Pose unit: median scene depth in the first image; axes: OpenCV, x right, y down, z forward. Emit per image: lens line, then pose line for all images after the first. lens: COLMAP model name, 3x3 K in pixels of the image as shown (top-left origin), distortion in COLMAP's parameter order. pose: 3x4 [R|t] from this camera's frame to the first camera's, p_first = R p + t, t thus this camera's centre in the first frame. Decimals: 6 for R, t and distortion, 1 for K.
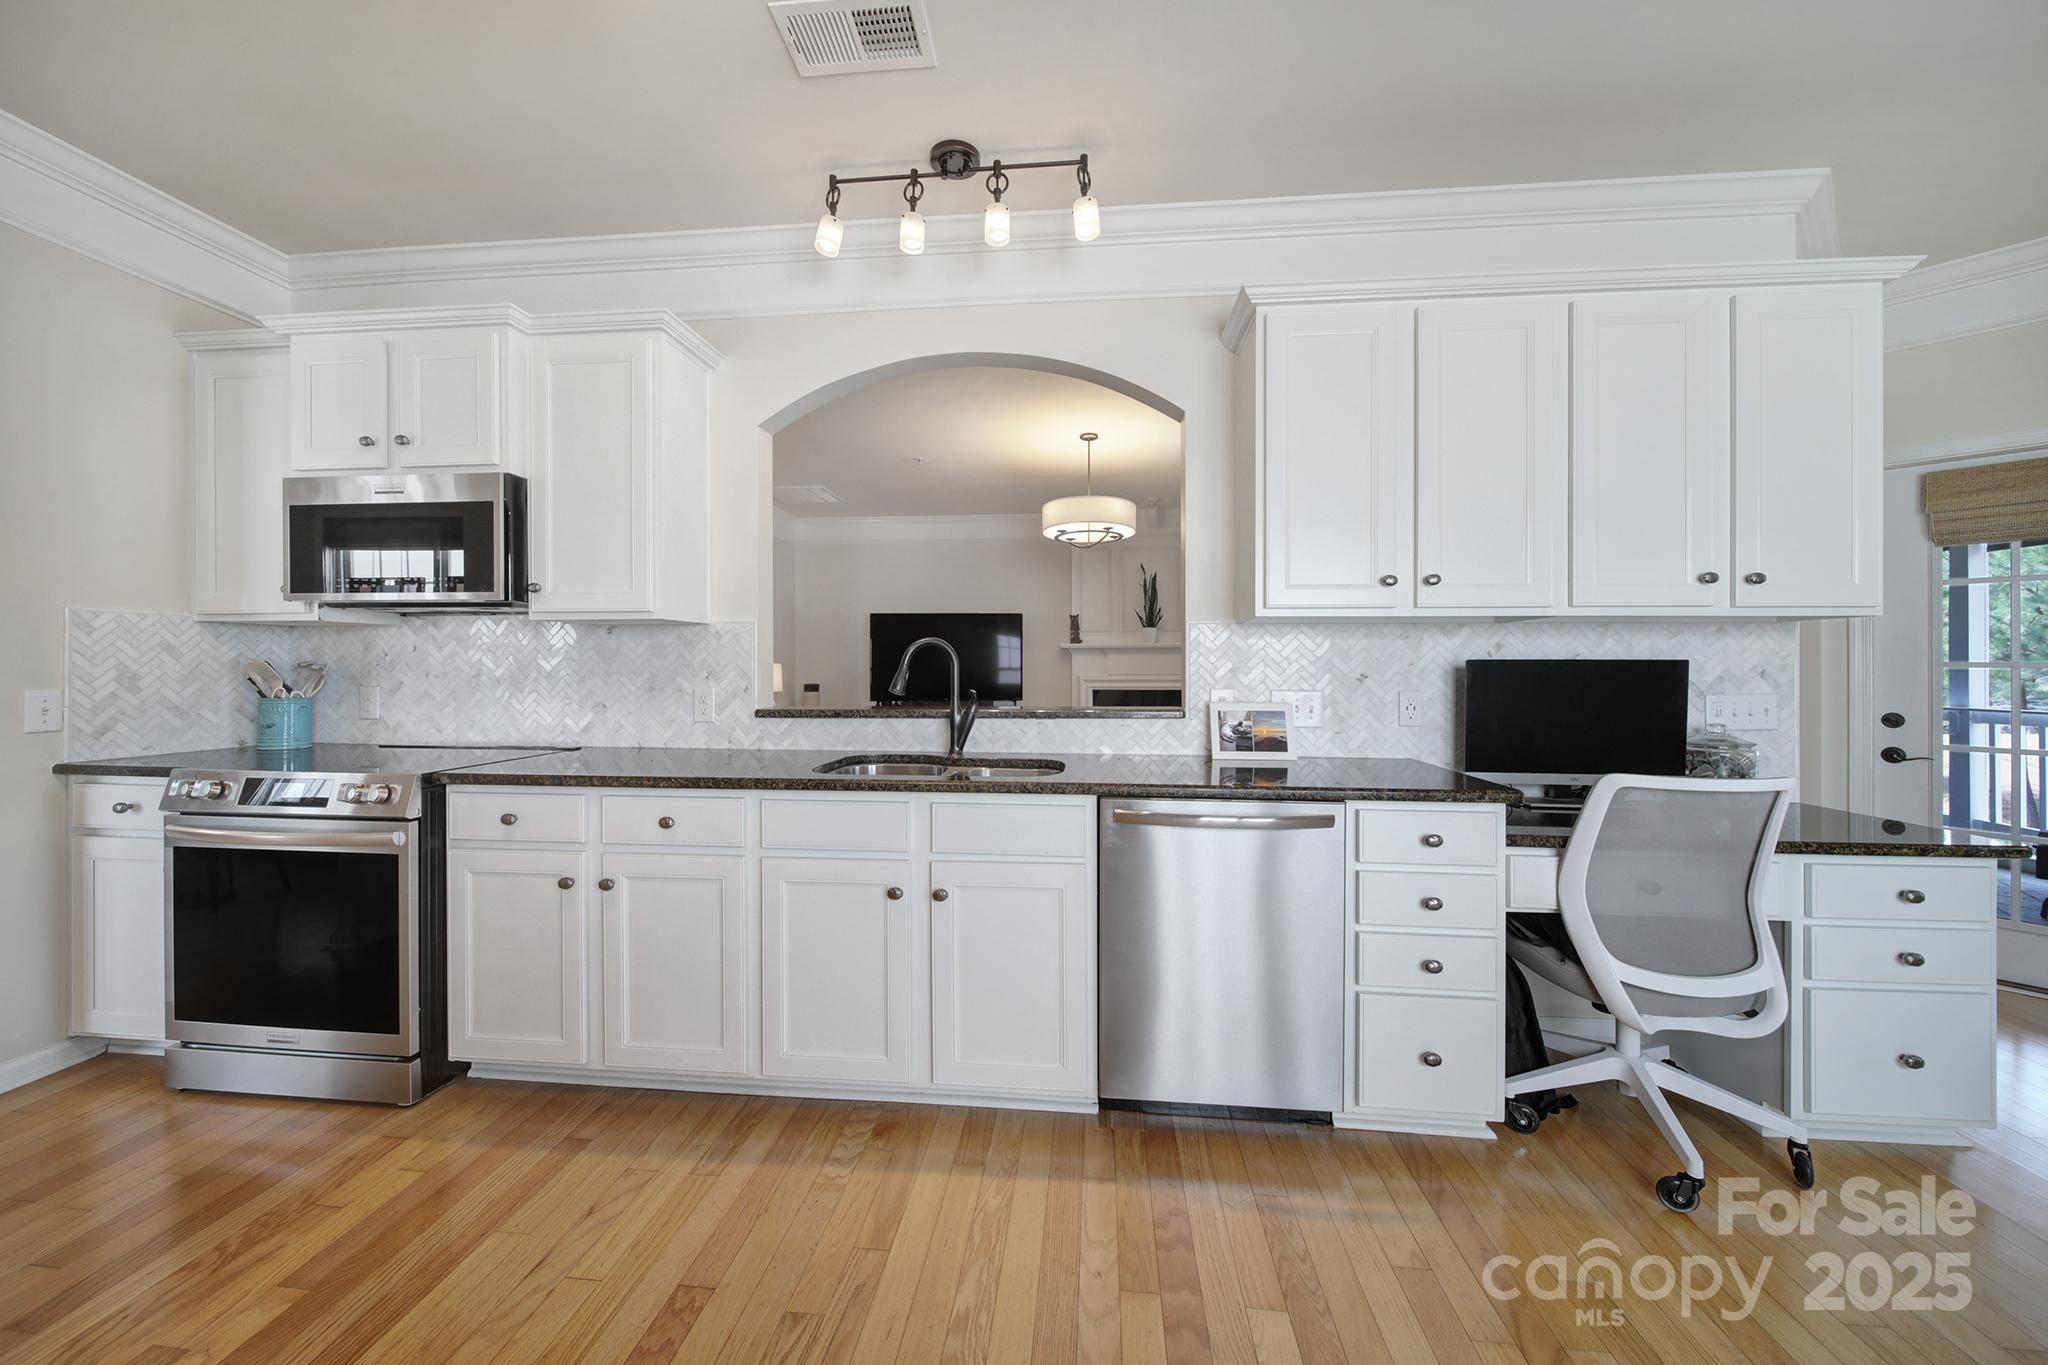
lens RADIAL K [[726.1, 0, 1024.7], [0, 726.1, 670.5], [0, 0, 1]] dist [-0.001594, -0.000273]
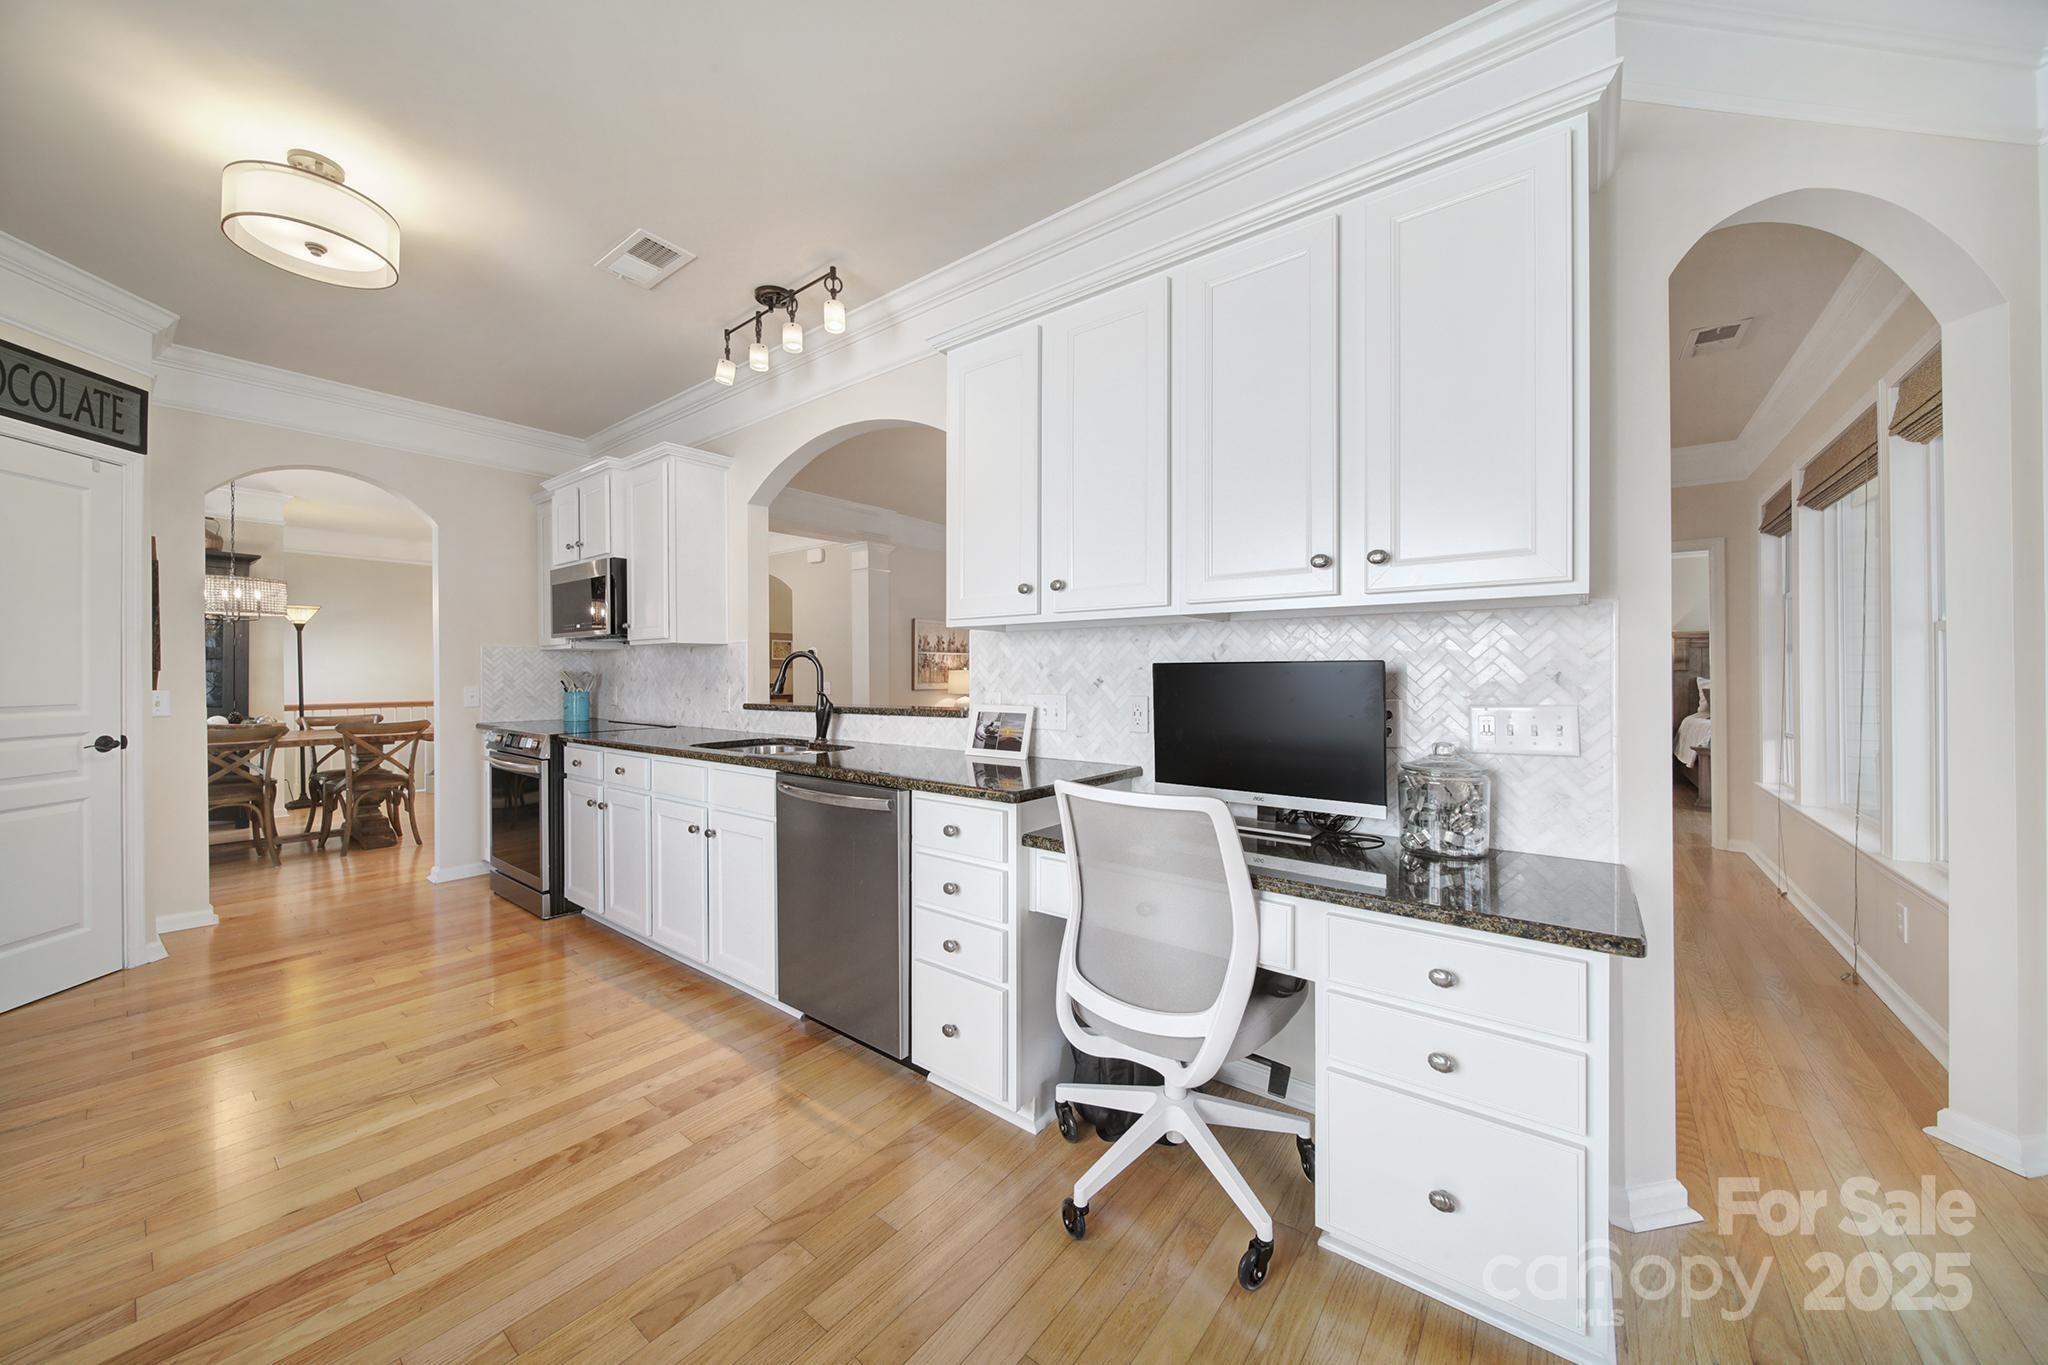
lens RADIAL K [[732.8, 0, 1014.7], [0, 732.8, 674.5], [0, 0, 1]] dist [0.000635, -0.000044]
pose [[0.838123, -0.003090, -0.545473, 0.927028], [0.001533, 0.999993, -0.003310, 0.002544], [0.545479, 0.001938, 0.838122, 0.093967]]
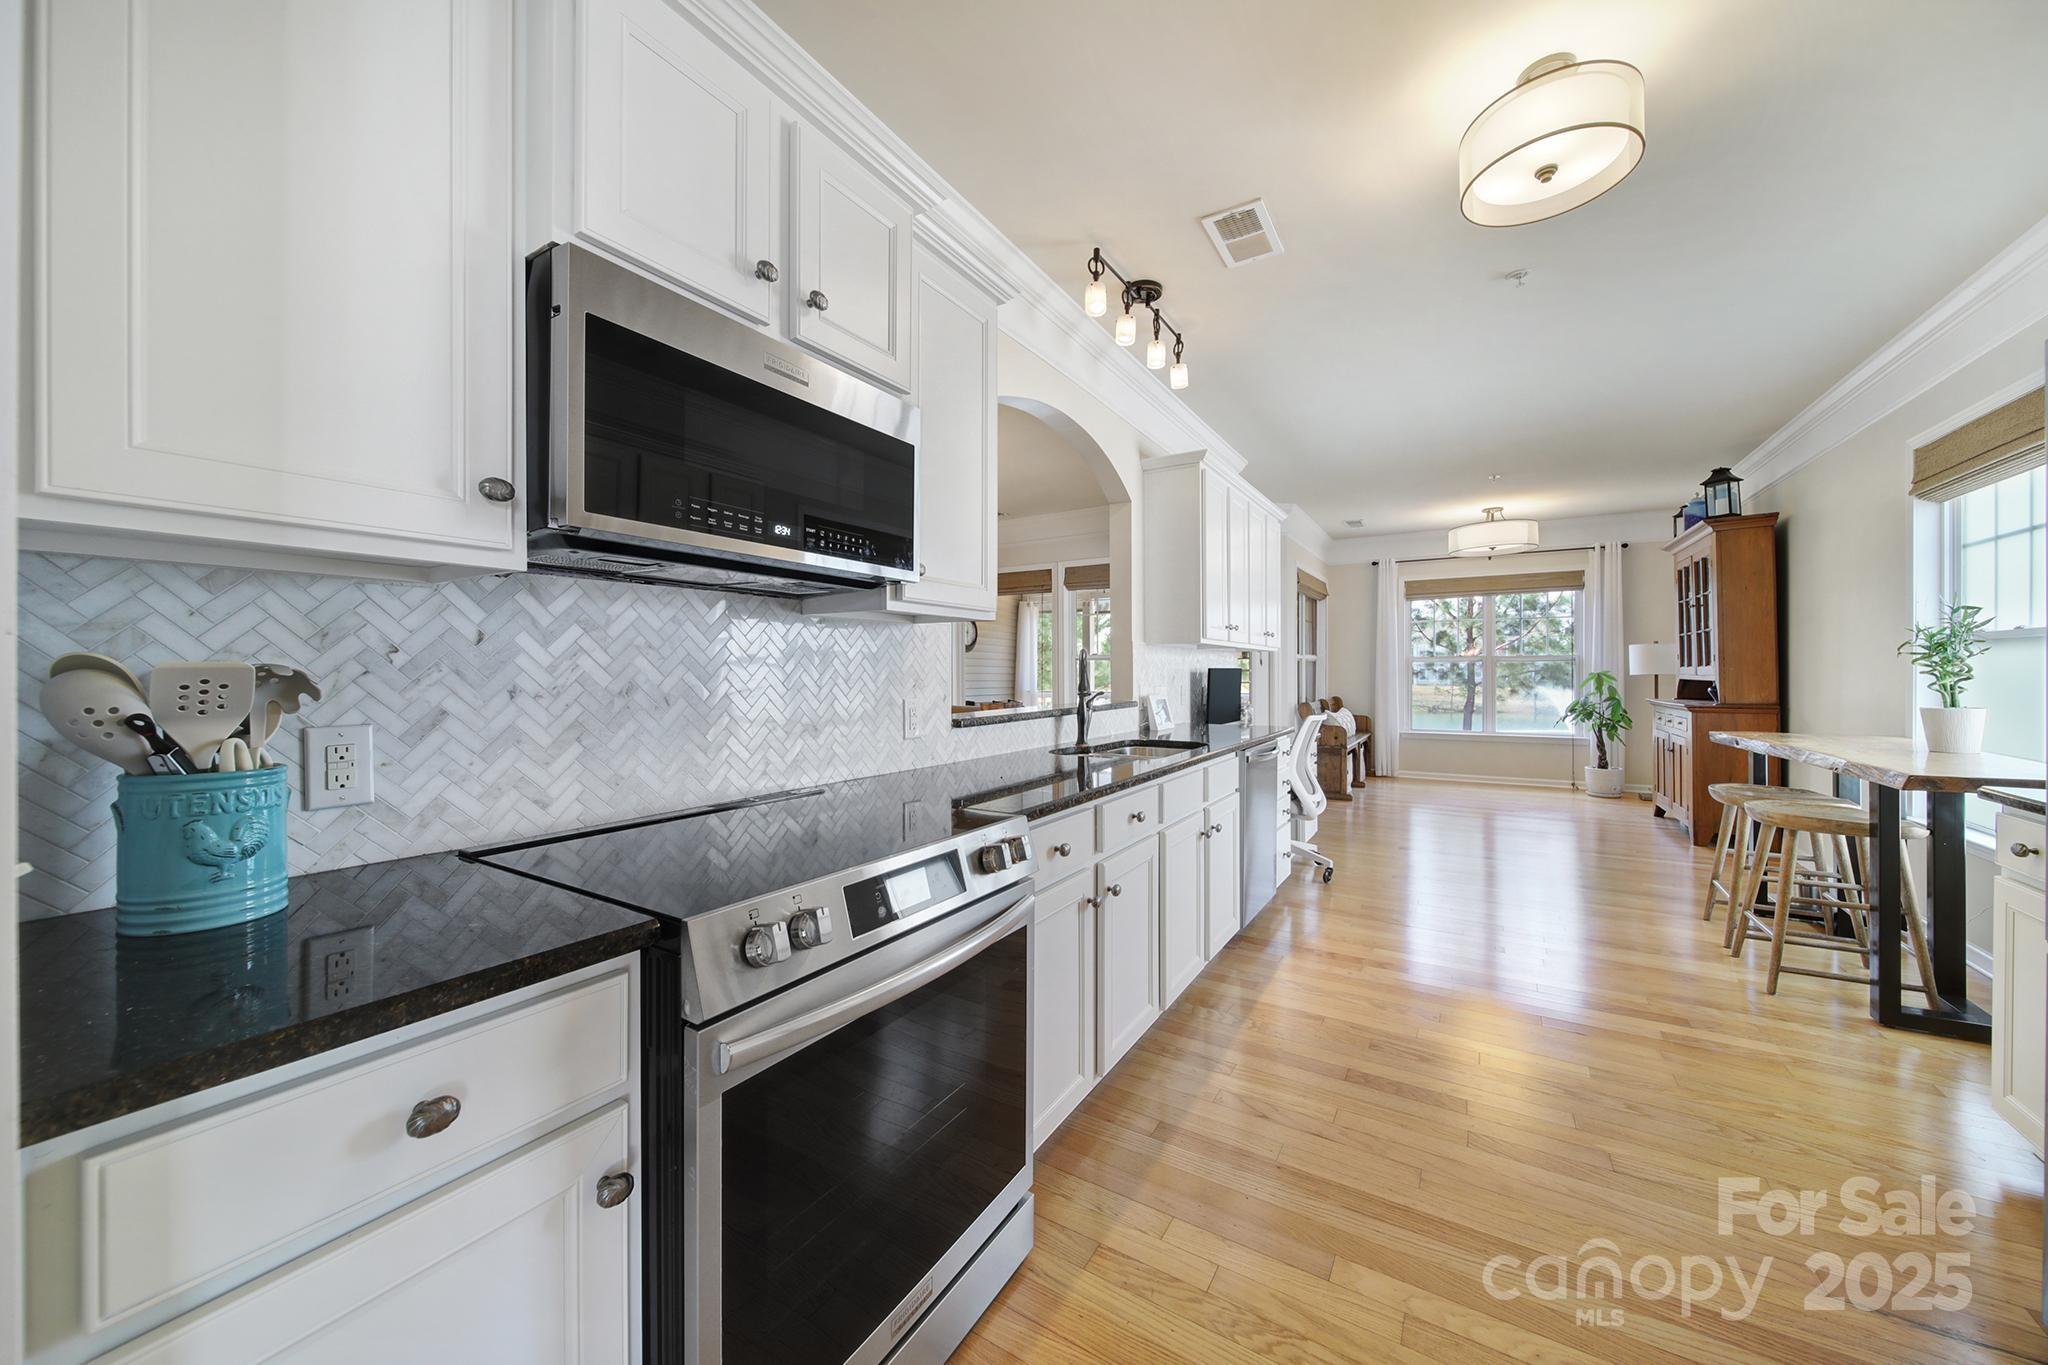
lens RADIAL K [[726.1, 0, 1024.7], [0, 726.1, 670.5], [0, 0, 1]] dist [-0.001594, -0.000273]
pose [[0.440050, 0.000060, 0.897973, -1.266507], [0.002505, 0.999996, -0.001295, -0.008646], [-0.897970, 0.002819, 0.440048, 0.552346]]
